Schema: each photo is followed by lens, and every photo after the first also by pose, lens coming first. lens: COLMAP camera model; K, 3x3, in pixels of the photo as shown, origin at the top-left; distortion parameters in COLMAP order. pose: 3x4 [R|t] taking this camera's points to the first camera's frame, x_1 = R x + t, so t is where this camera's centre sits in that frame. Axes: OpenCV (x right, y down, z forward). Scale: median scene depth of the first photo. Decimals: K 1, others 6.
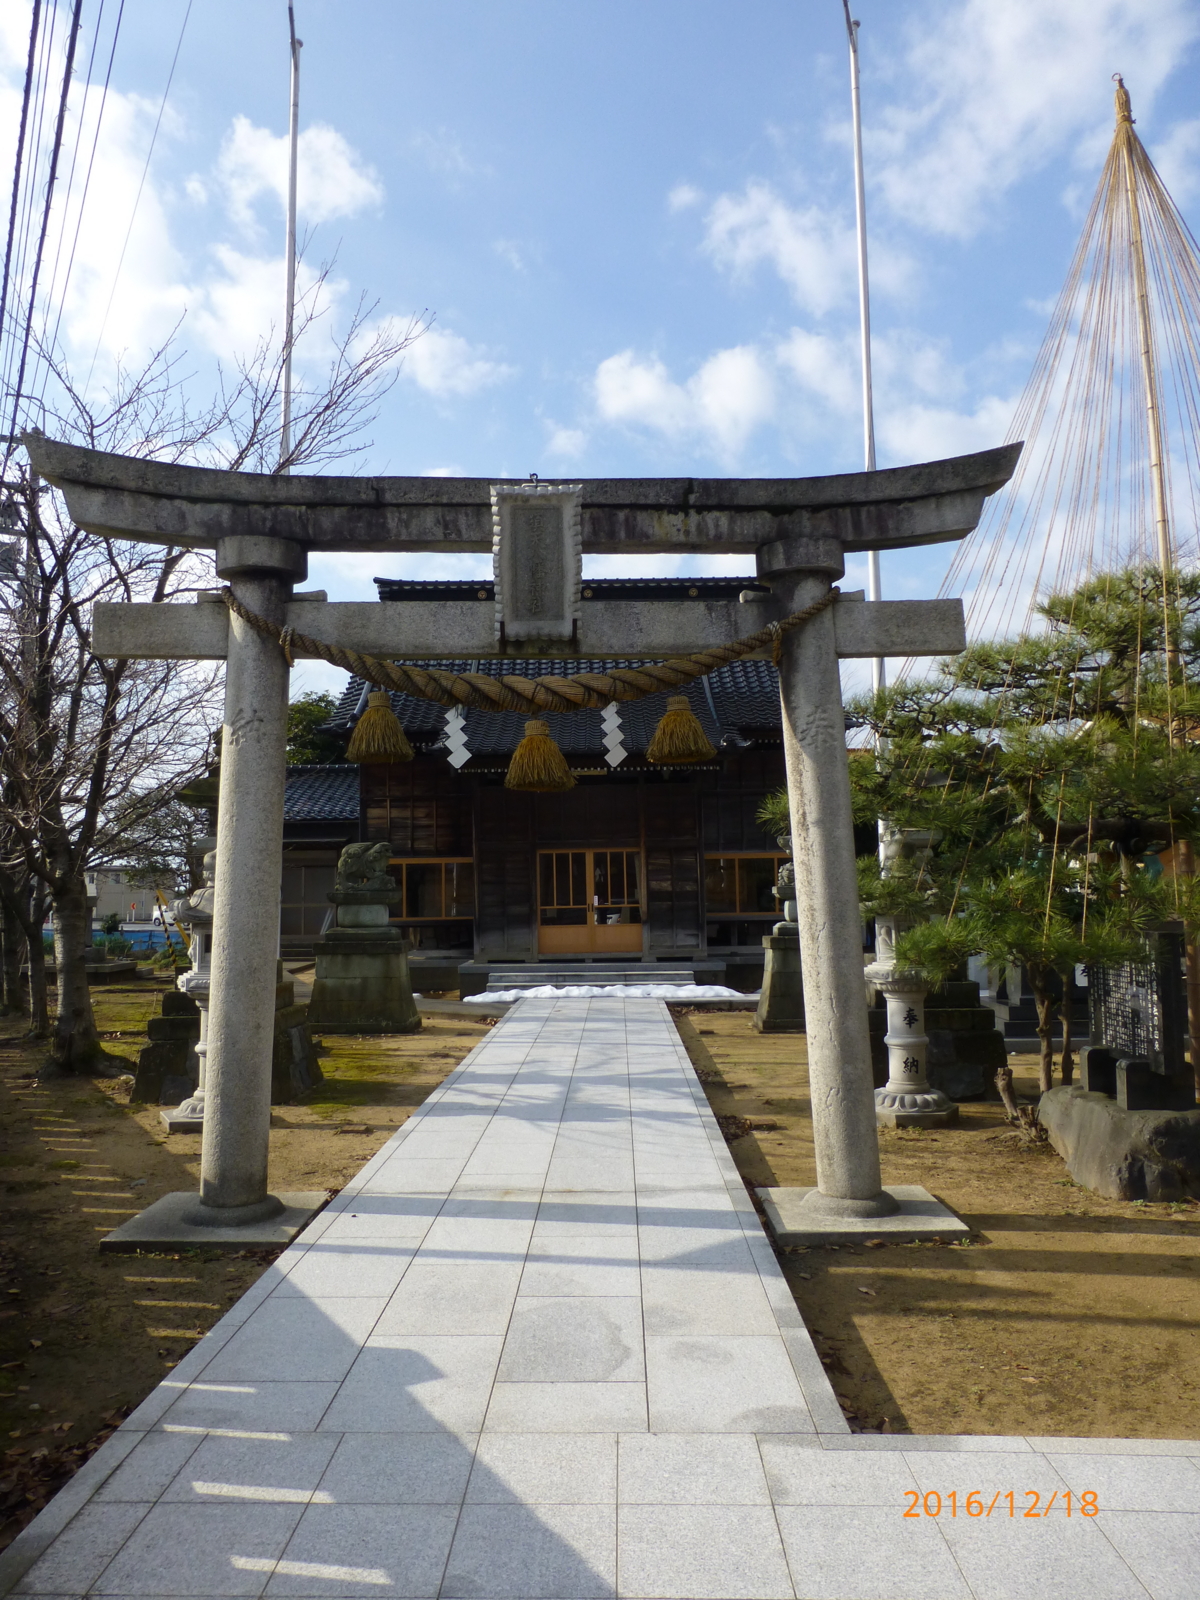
lens RADIAL K [[1143.5, 0, 582.6], [0, 1143.5, 795.1], [0, 0, 1]] dist [-0.027572, -0.008668]
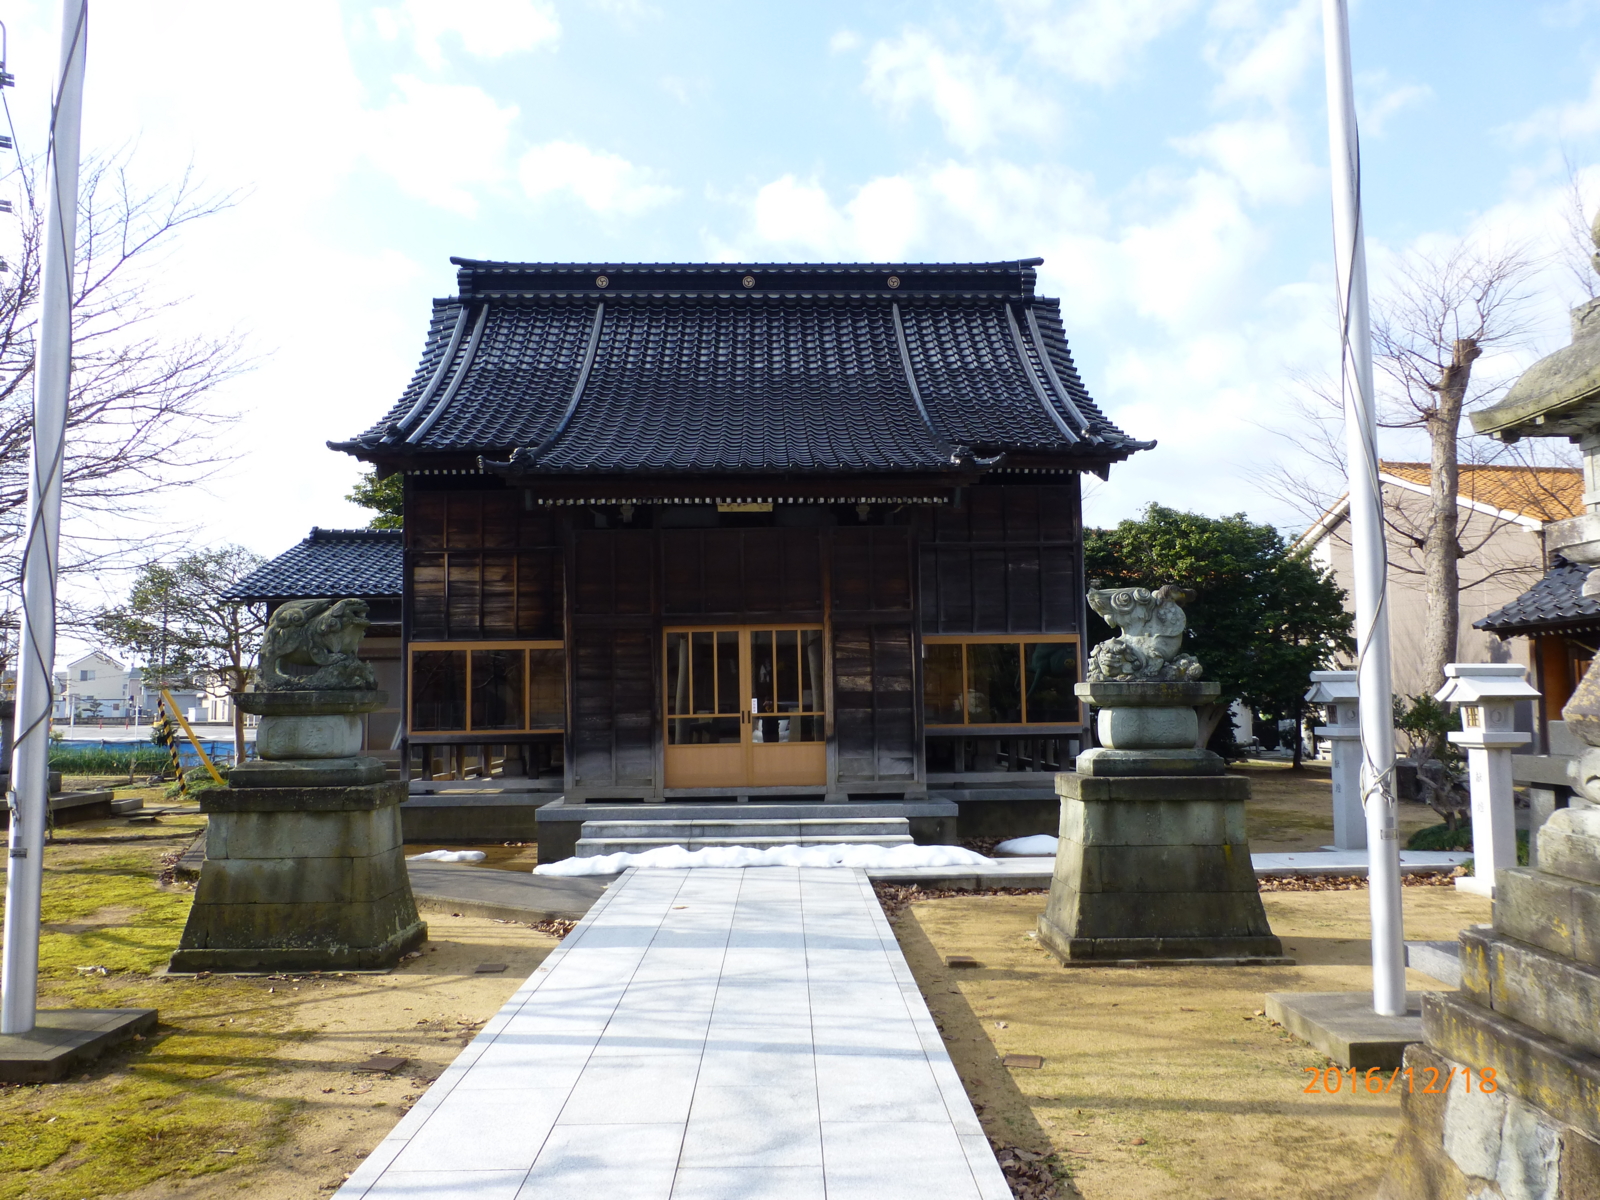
lens RADIAL K [[1143.5, 0, 808.8], [0, 1143.5, 598.8], [0, 0, 1]] dist [-0.027572, -0.008668]
pose [[0.998663, 0.004979, 0.051450, 0.008891], [-0.005104, 0.999984, 0.002295, 0.030615], [-0.051438, -0.002554, 0.998673, 0.359737]]
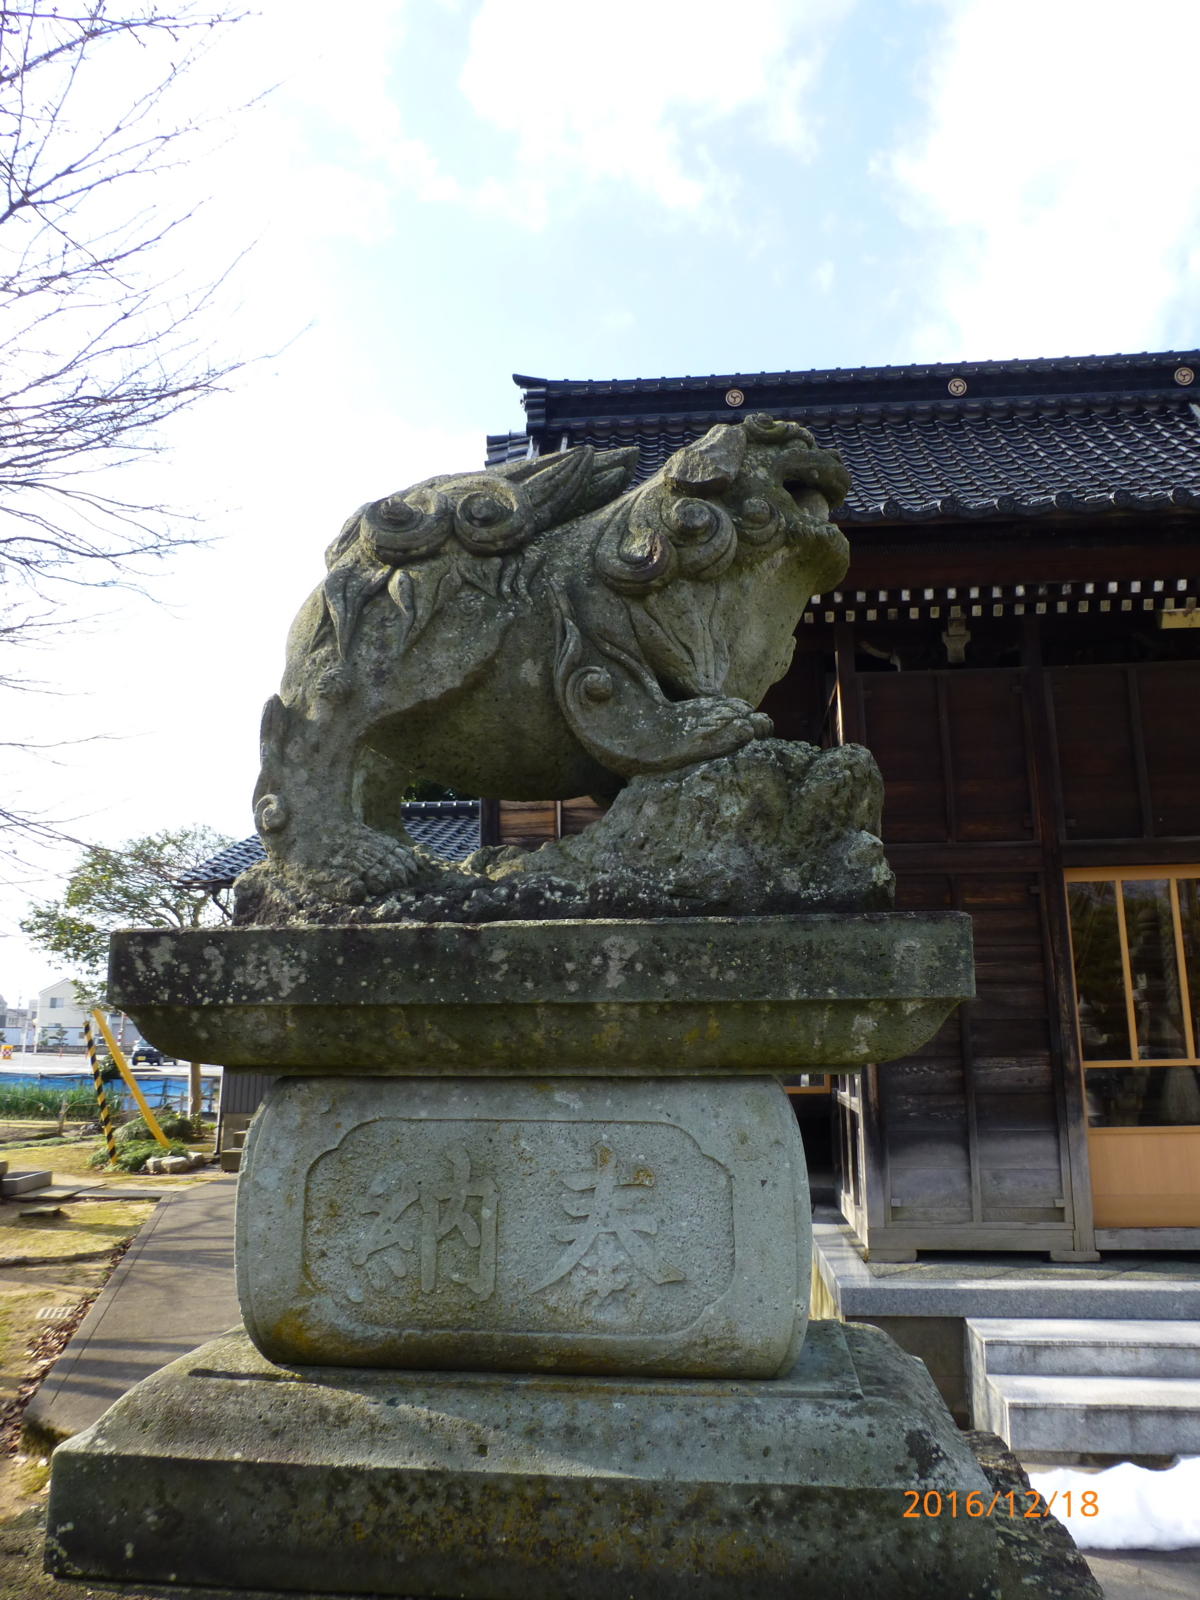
lens RADIAL K [[1143.5, 0, 599.8], [0, 1143.5, 795.5], [0, 0, 1]] dist [-0.027572, -0.008668]
pose [[0.996656, -0.003639, -0.081637, -0.140030], [-0.005892, 0.993207, -0.116208, 0.065516], [0.081505, 0.116300, 0.989864, 0.707319]]
